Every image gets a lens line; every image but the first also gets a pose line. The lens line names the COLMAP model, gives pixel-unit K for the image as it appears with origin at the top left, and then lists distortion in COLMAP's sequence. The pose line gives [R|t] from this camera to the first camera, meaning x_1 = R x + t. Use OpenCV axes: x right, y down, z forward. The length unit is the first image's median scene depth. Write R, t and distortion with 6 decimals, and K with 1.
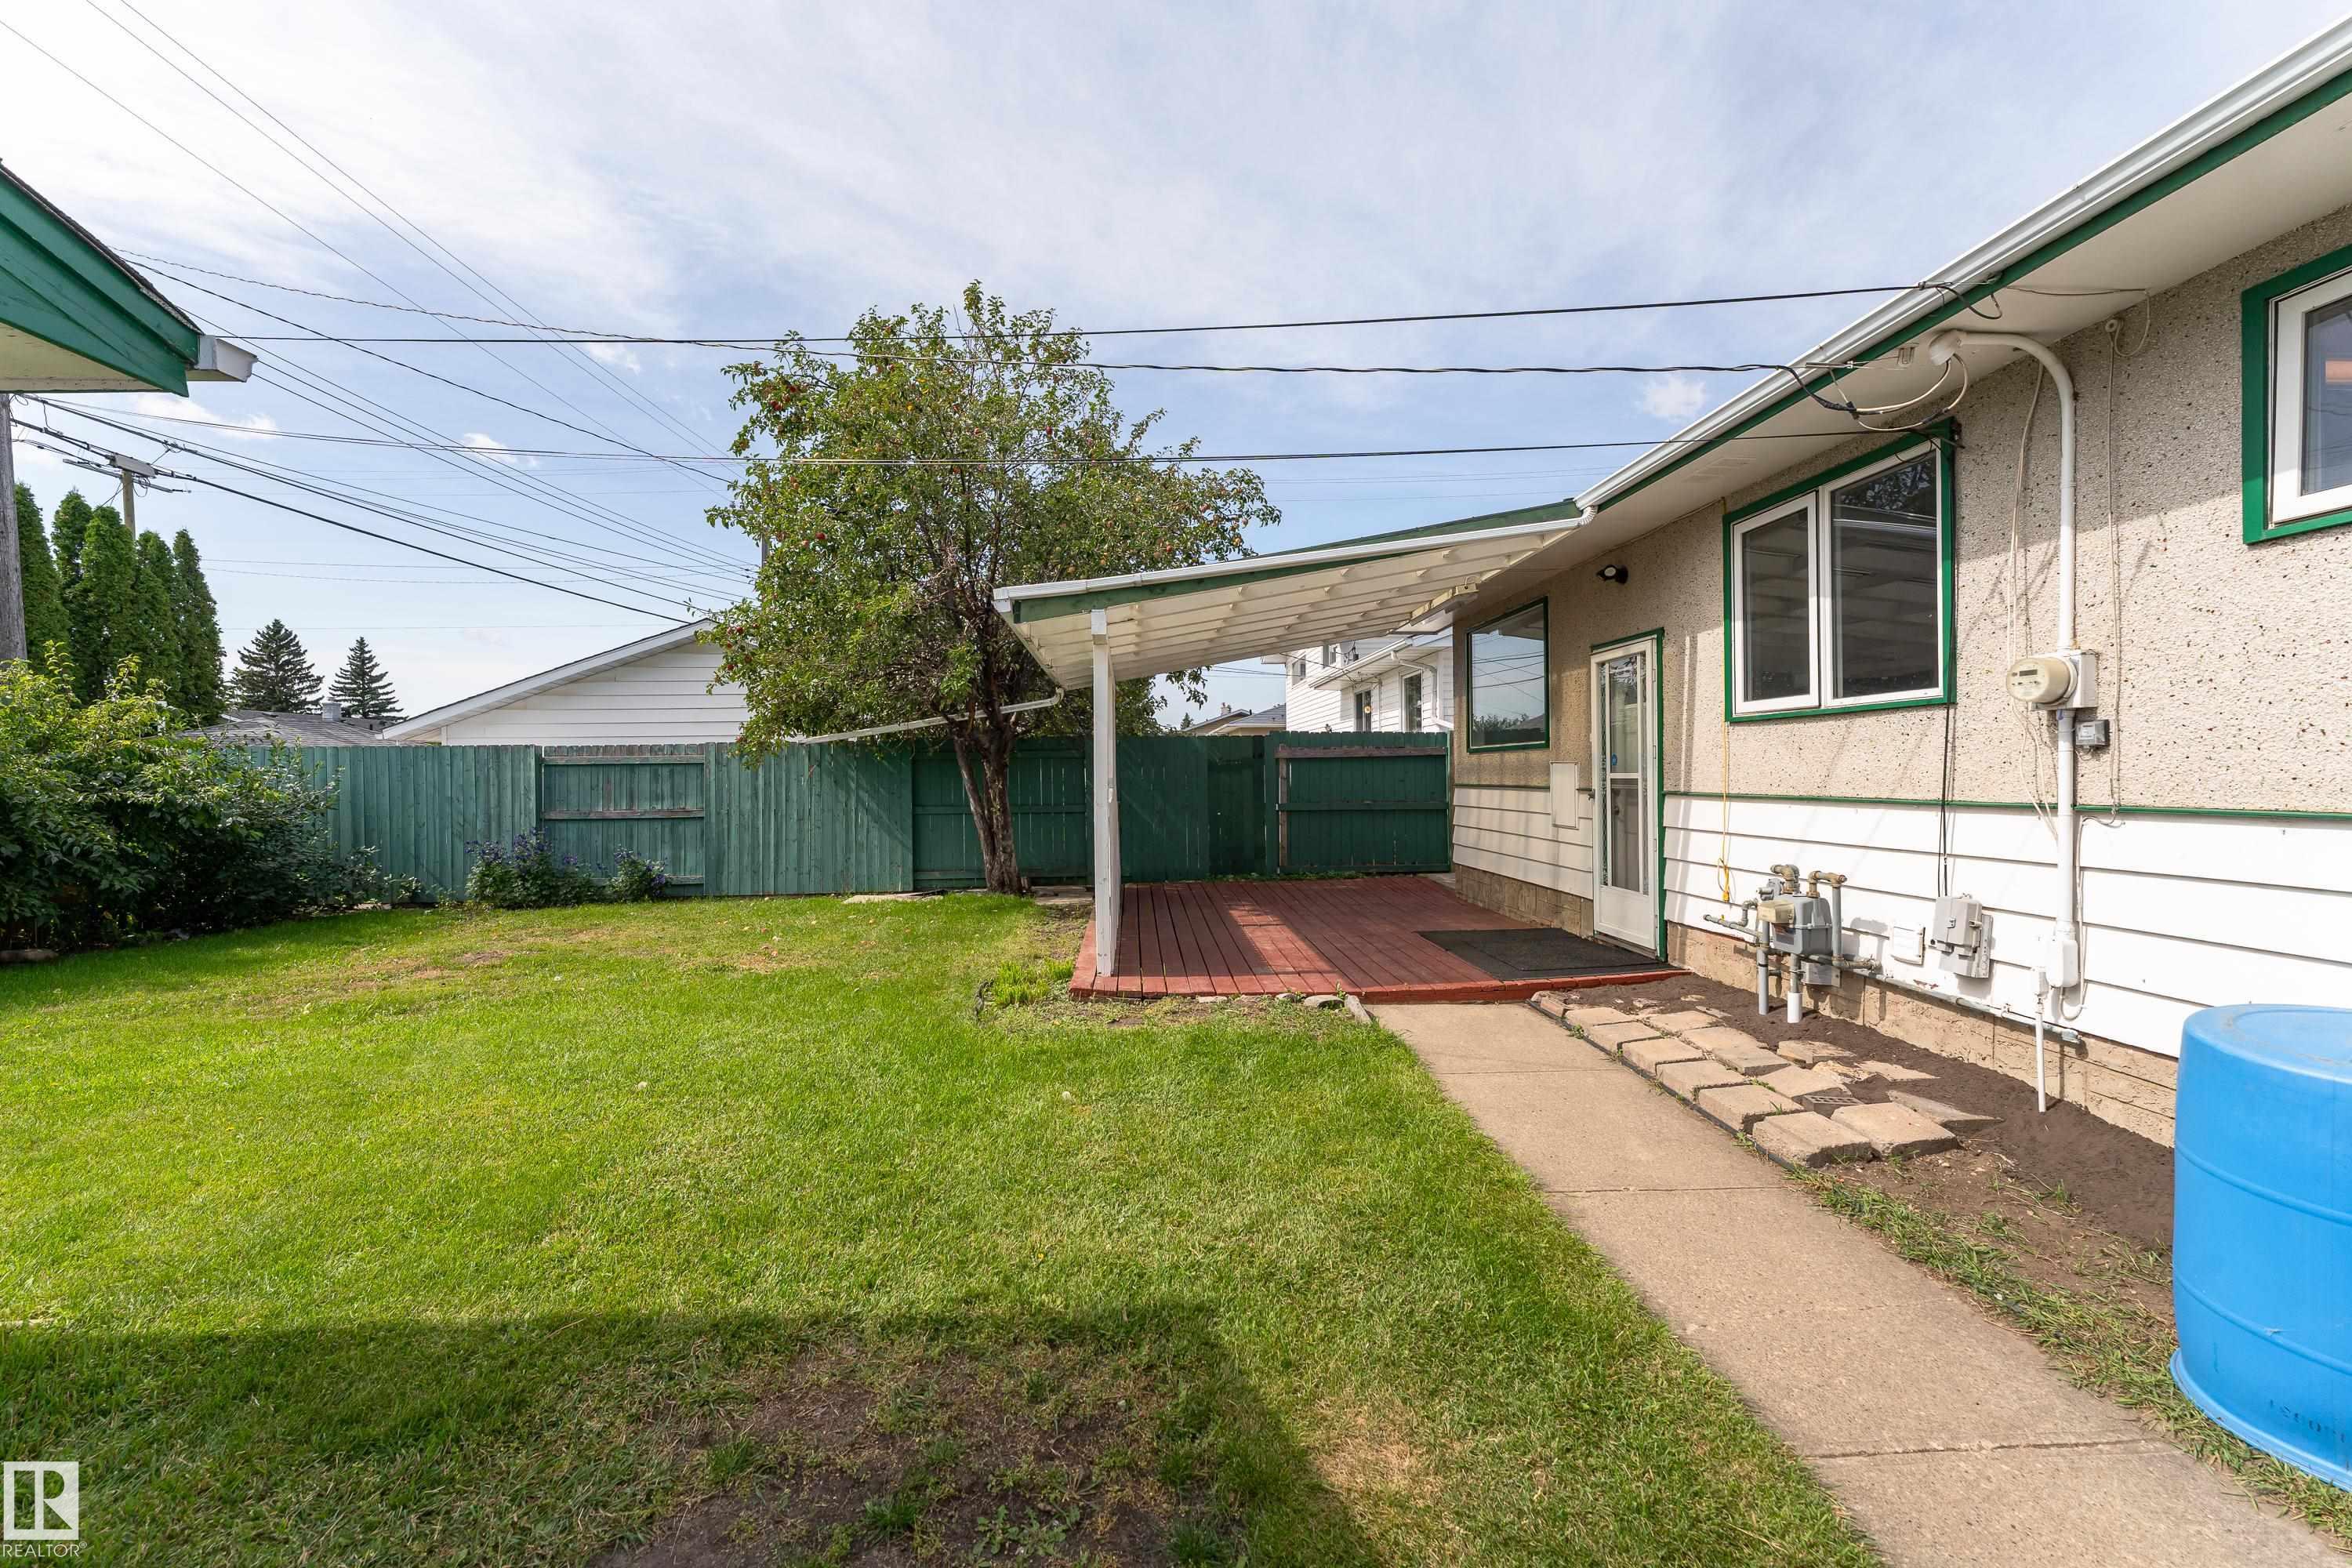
lens RADIAL K [[923.5, 0, 1176.0], [0, 923.5, 784.0], [0, 0, 1]] dist [-0.015302, -0.000066]
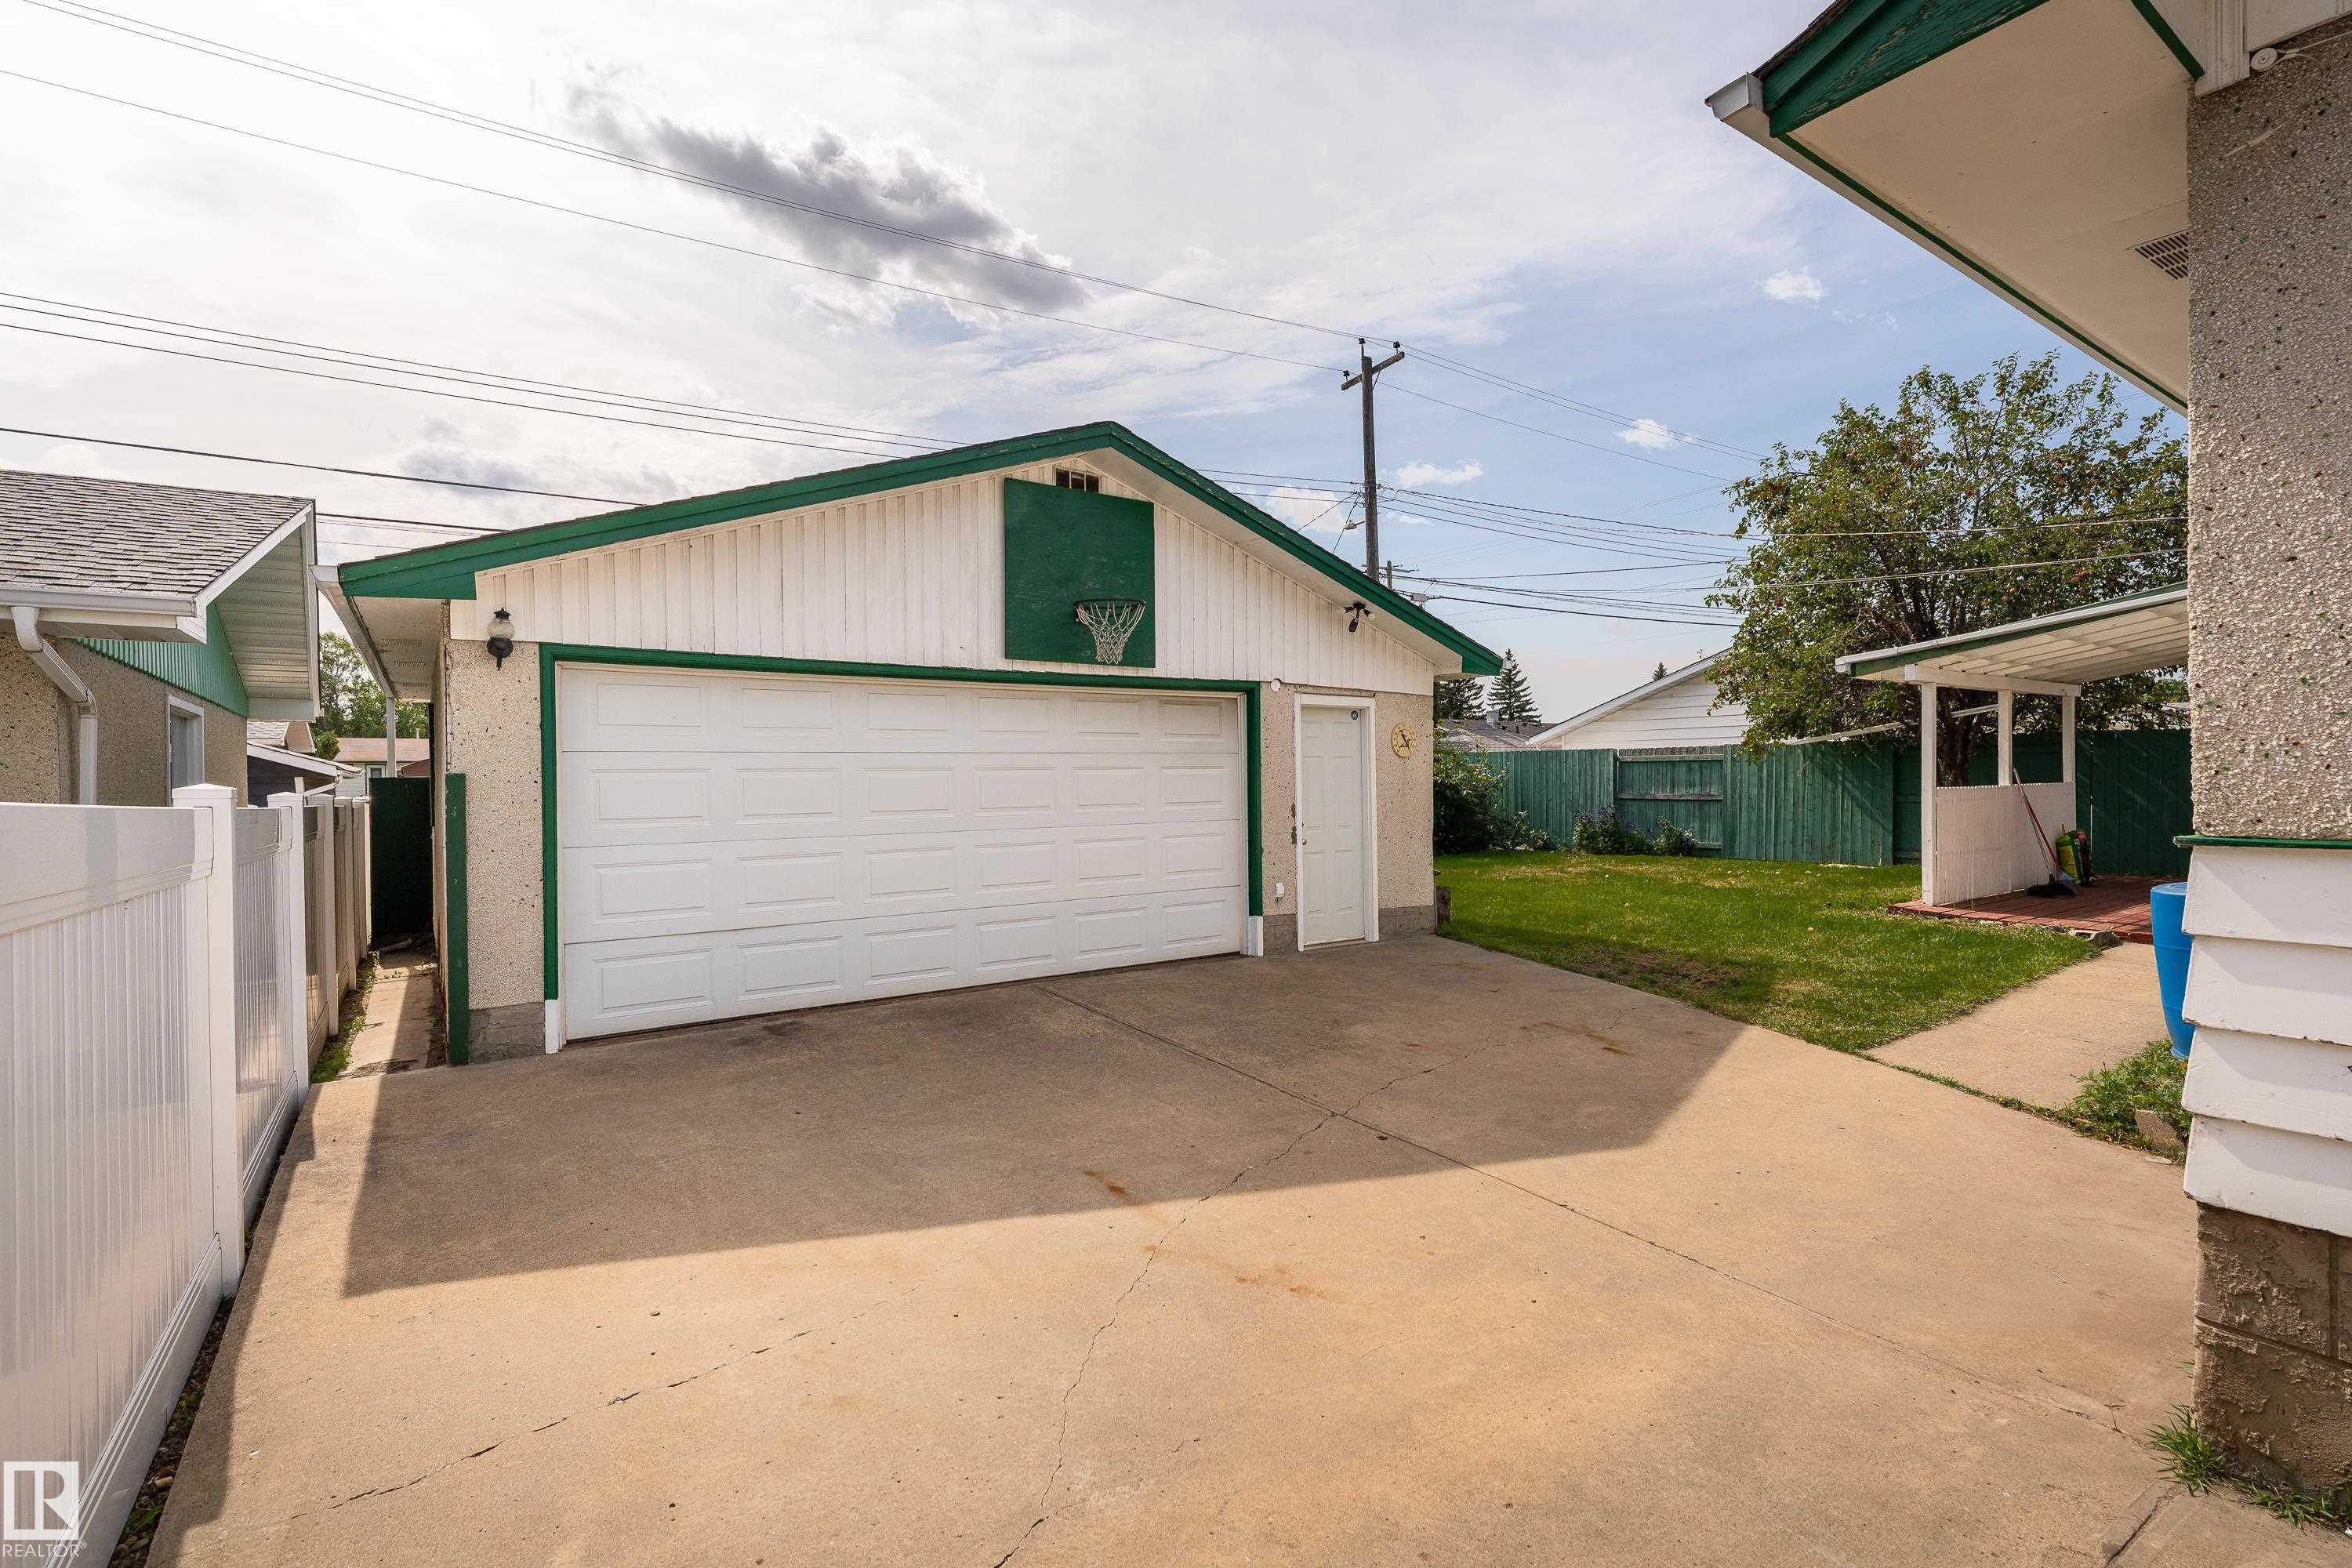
lens RADIAL K [[1086.9, 0, 1176.0], [0, 1086.9, 784.0], [0, 0, 1]] dist [-0.001422, 0.000011]
pose [[0.521676, 0.013323, -0.853040, 0.432921], [-0.006175, 0.999911, 0.011841, -0.000969], [0.853122, -0.000909, 0.521711, -0.522975]]
